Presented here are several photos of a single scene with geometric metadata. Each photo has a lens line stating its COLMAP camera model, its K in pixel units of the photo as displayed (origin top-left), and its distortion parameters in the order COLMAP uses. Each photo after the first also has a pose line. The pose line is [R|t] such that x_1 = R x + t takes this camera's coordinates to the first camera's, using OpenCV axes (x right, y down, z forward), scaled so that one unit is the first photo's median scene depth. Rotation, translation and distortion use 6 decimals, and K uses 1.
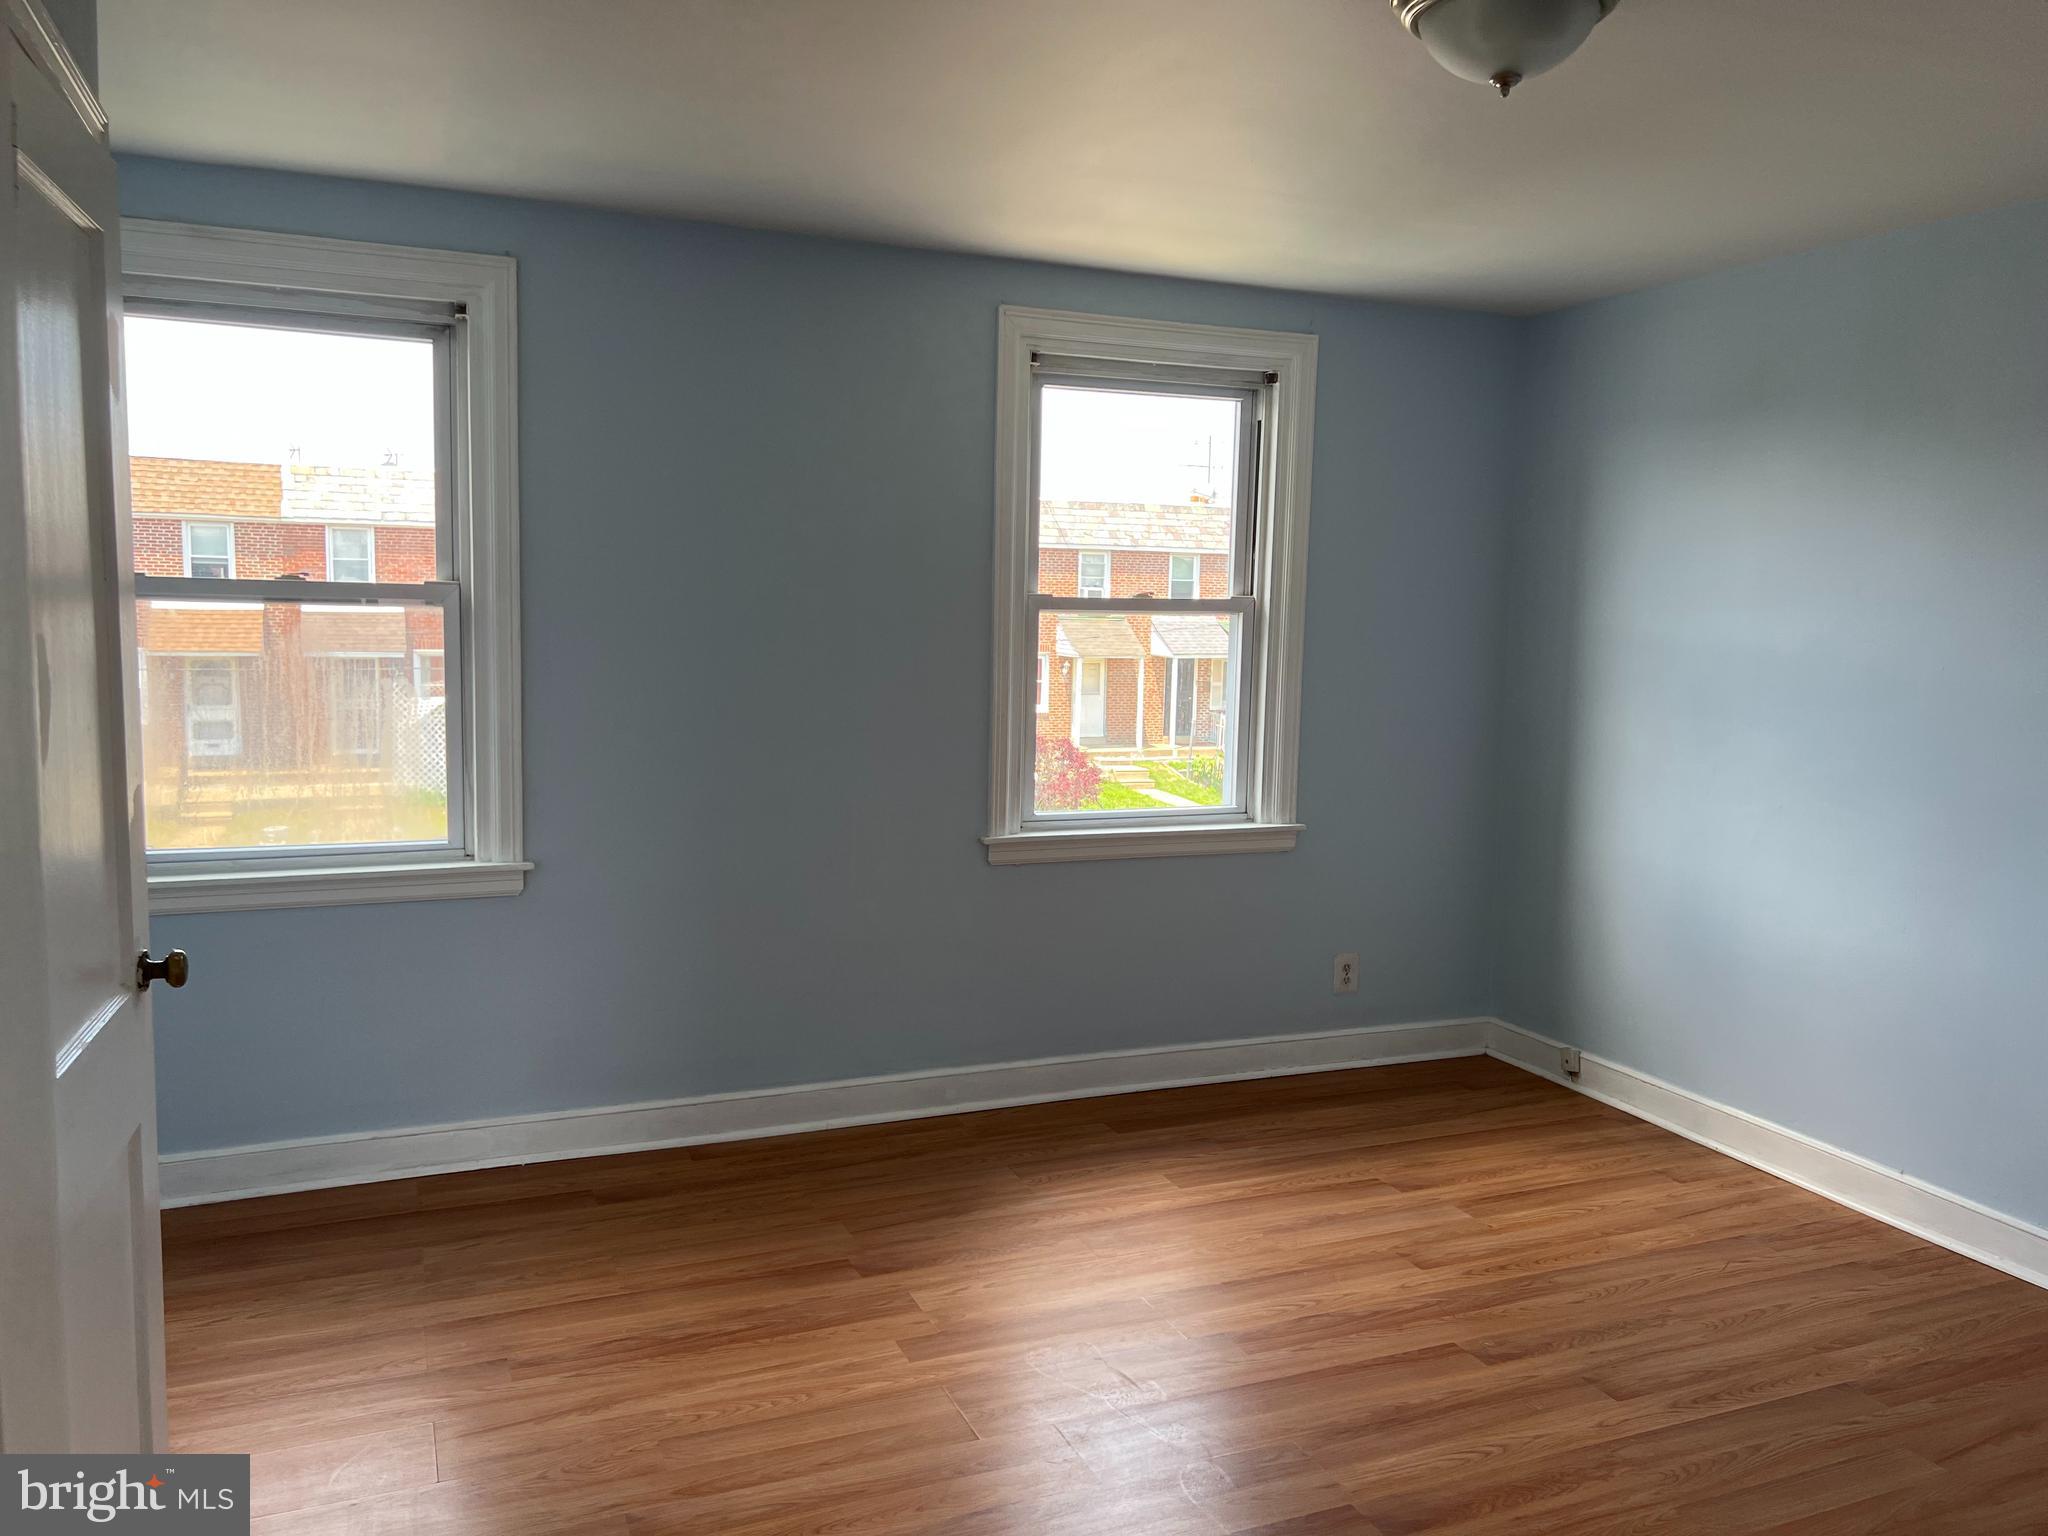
lens RADIAL K [[1539.0, 0, 1011.4], [0, 1539.0, 780.6], [0, 0, 1]] dist [0.036687, -0.042169]
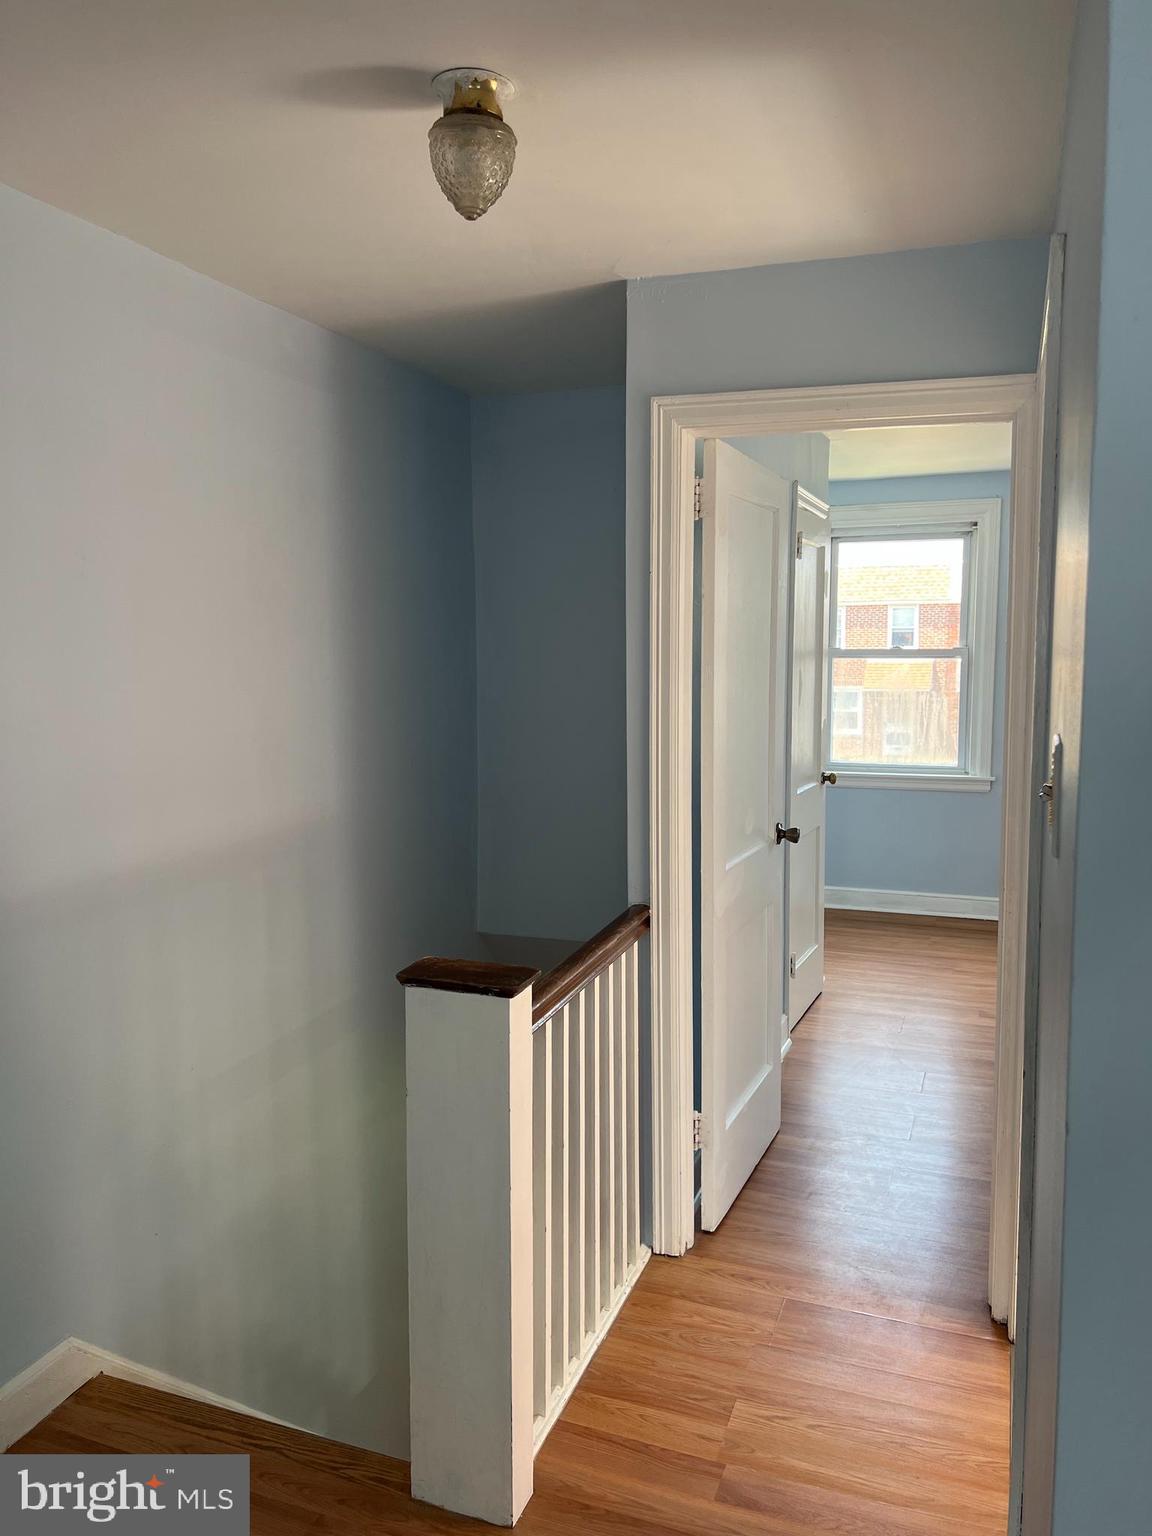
lens RADIAL K [[1154.3, 0, 569.4], [0, 1154.3, 764.1], [0, 0, 1]] dist [0.036687, -0.042169]
pose [[0.725533, 0.046331, -0.686626, 0.364676], [-0.060151, 0.998182, 0.003795, 0.065007], [0.685554, 0.038548, 0.727001, -0.570696]]
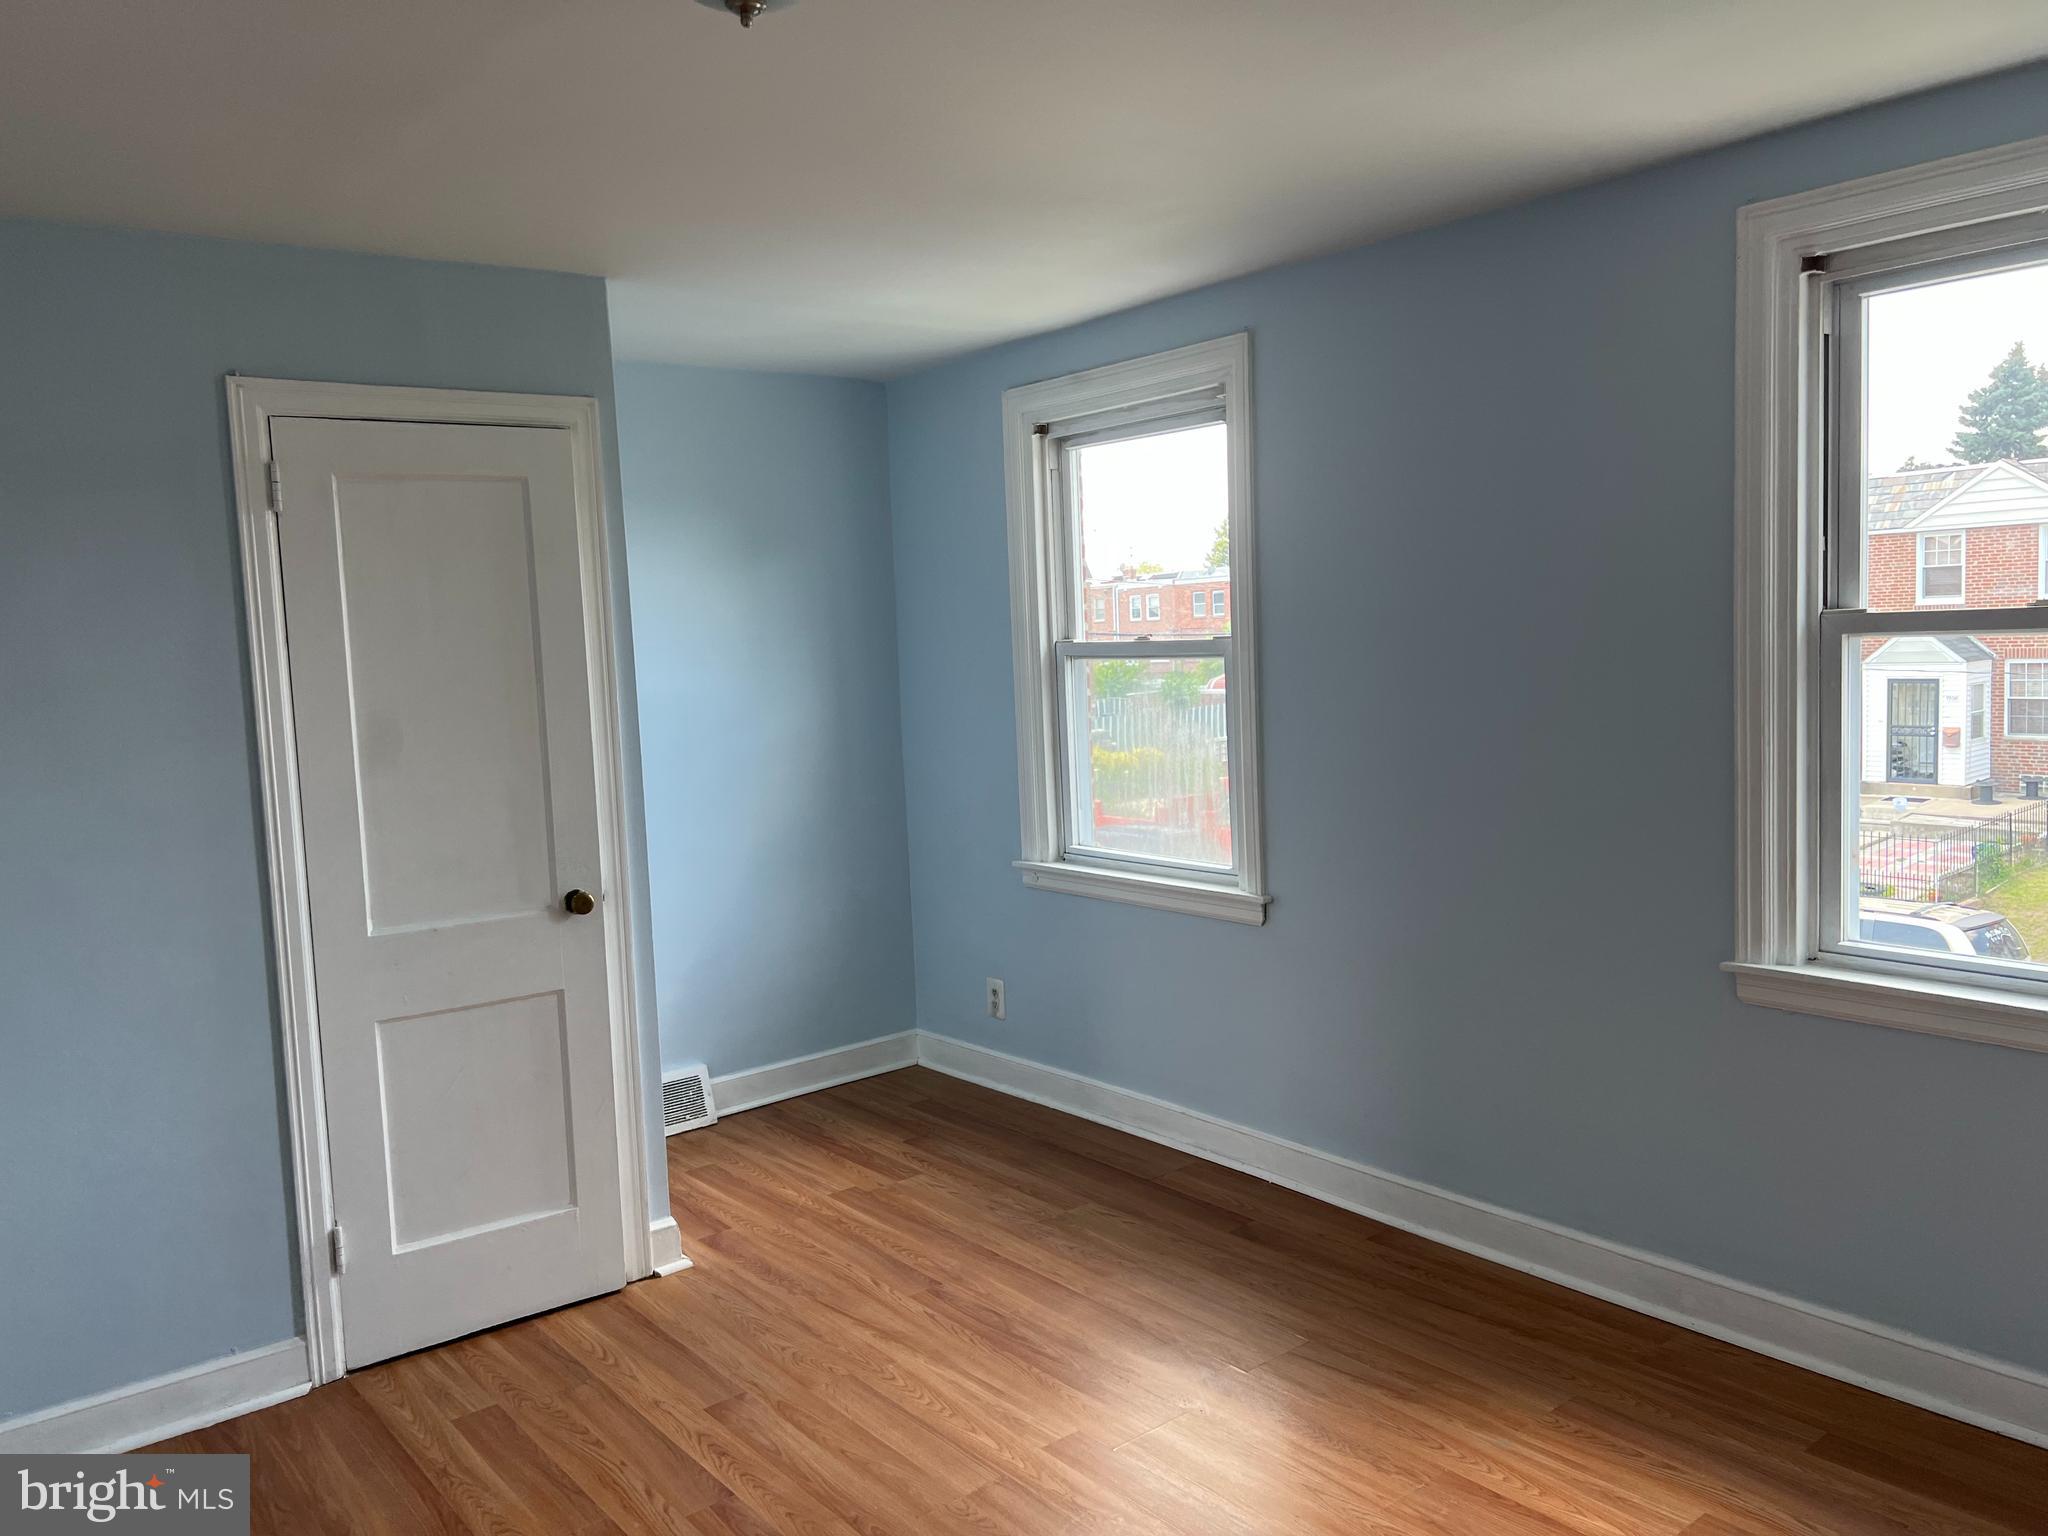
lens RADIAL K [[1543.9, 0, 1024.0], [0, 1543.9, 768.0], [0, 0, 1]] dist [0.067763, -0.086764]
pose [[0.266878, 0.056062, -0.962098, 0.662001], [-0.062980, 0.997187, 0.040636, -0.068142], [0.961670, 0.049748, 0.269658, 0.552926]]
